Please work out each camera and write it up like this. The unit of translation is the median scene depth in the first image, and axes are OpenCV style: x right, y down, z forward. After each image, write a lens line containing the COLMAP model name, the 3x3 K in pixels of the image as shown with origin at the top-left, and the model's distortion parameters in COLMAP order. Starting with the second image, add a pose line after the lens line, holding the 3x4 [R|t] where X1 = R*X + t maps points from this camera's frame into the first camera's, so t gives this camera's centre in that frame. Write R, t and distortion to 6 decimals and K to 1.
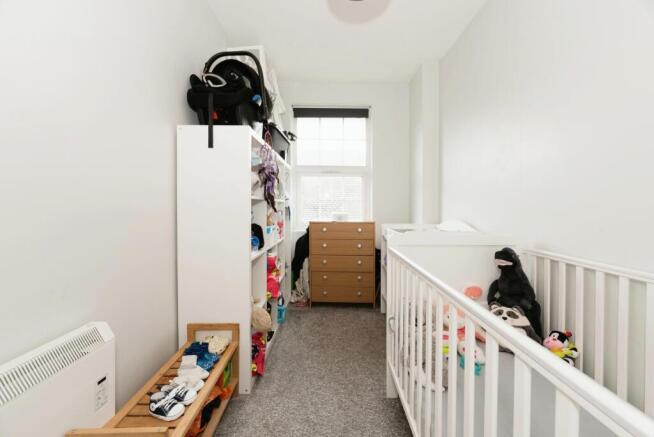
lens RADIAL K [[262.3, 0, 327.6], [0, 262.3, 214.2], [0, 0, 1]] dist [0.000926, 0.000321]
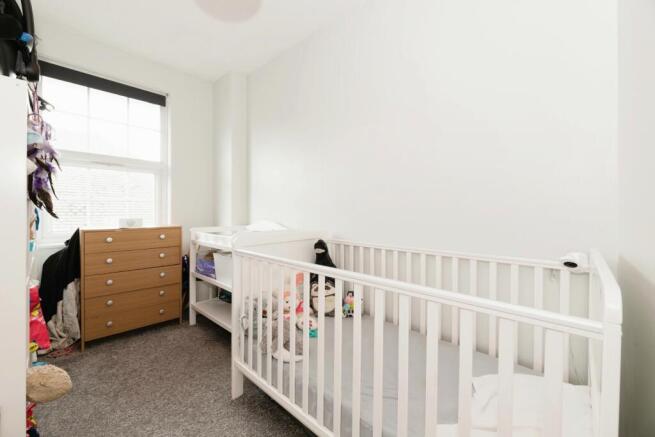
lens RADIAL K [[262.7, 0, 327.4], [0, 262.7, 215.2], [0, 0, 1]] dist [0.000926, 0.000321]
pose [[0.684765, -0.017259, 0.728560, -0.132458], [0.021448, 0.999764, 0.003525, -0.000815], [-0.728448, 0.013212, 0.684973, 0.021342]]
